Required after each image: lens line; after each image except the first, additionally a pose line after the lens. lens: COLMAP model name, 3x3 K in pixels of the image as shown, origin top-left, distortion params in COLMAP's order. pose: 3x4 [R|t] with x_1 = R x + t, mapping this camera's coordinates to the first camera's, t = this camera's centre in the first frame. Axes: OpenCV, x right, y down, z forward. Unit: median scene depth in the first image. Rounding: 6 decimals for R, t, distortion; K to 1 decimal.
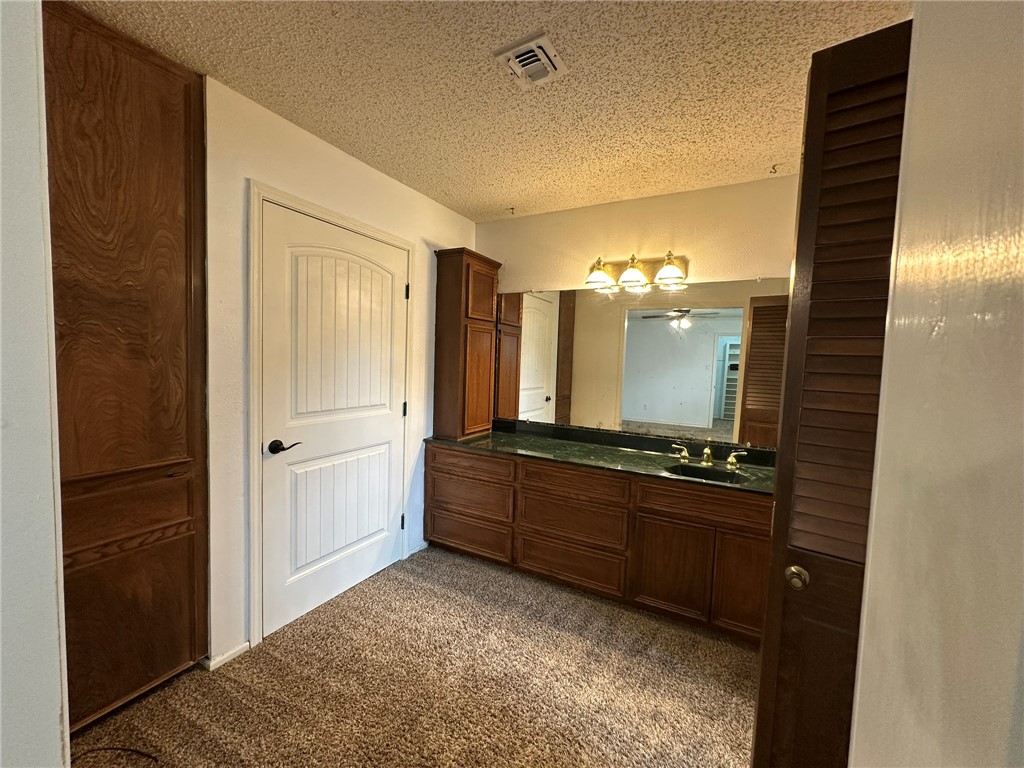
lens RADIAL K [[410.8, 0, 524.8], [0, 410.8, 383.7], [0, 0, 1]] dist [0.002720, 0.000171]
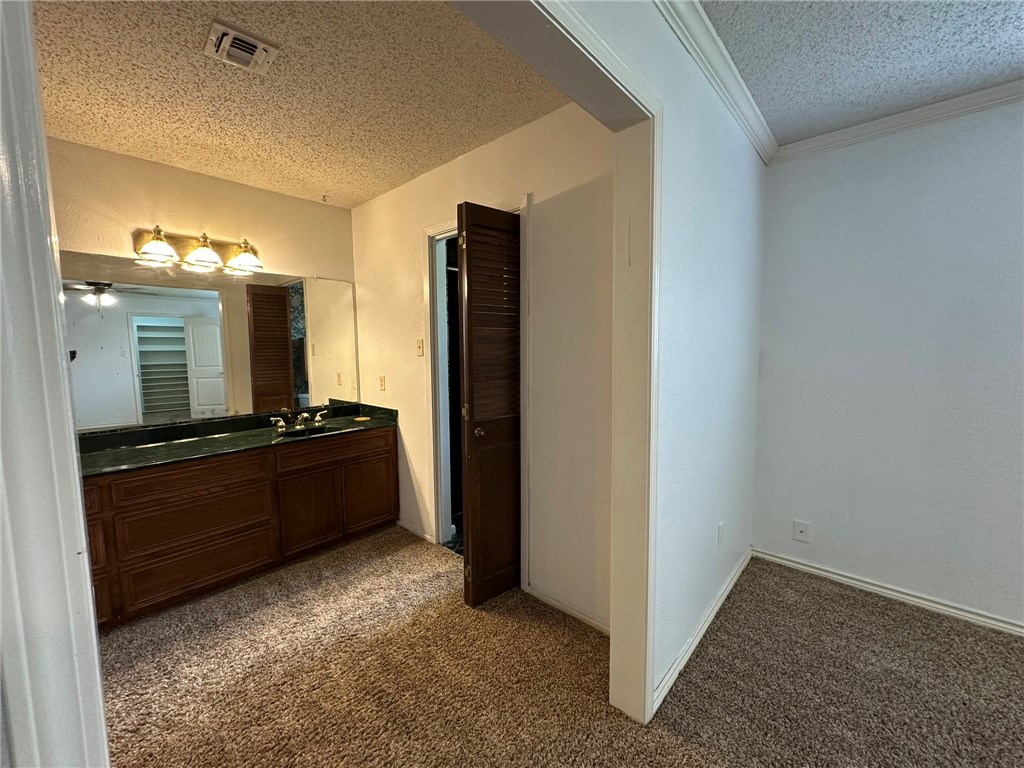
lens RADIAL K [[410.8, 0, 509.9], [0, 410.8, 381.9], [0, 0, 1]] dist [0.002720, 0.000171]
pose [[0.243210, -0.117850, 0.962788, -0.573820], [0.081489, 0.991565, 0.100787, -0.008207], [-0.966545, 0.053945, 0.250762, 0.094360]]
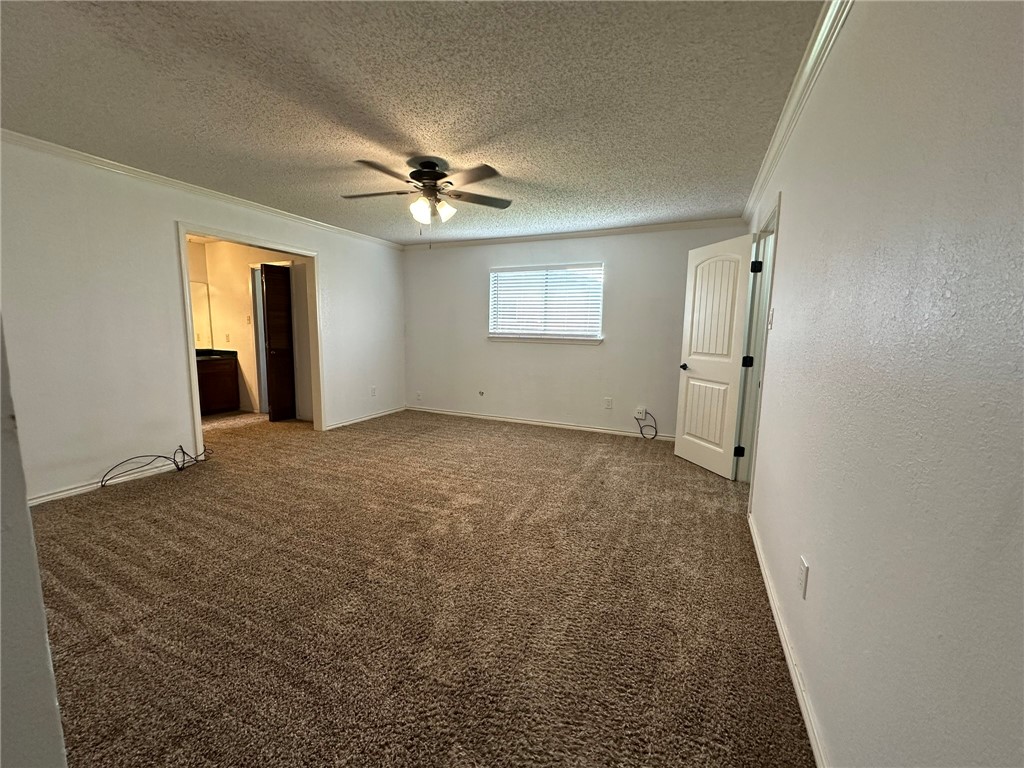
lens RADIAL K [[410.8, 0, 506.7], [0, 410.8, 384.5], [0, 0, 1]] dist [0.002720, 0.000171]
pose [[-0.064031, -0.164849, 0.984238, -2.056056], [0.045636, 0.984747, 0.167903, 0.030572], [-0.996904, 0.055668, -0.055531, -0.737312]]
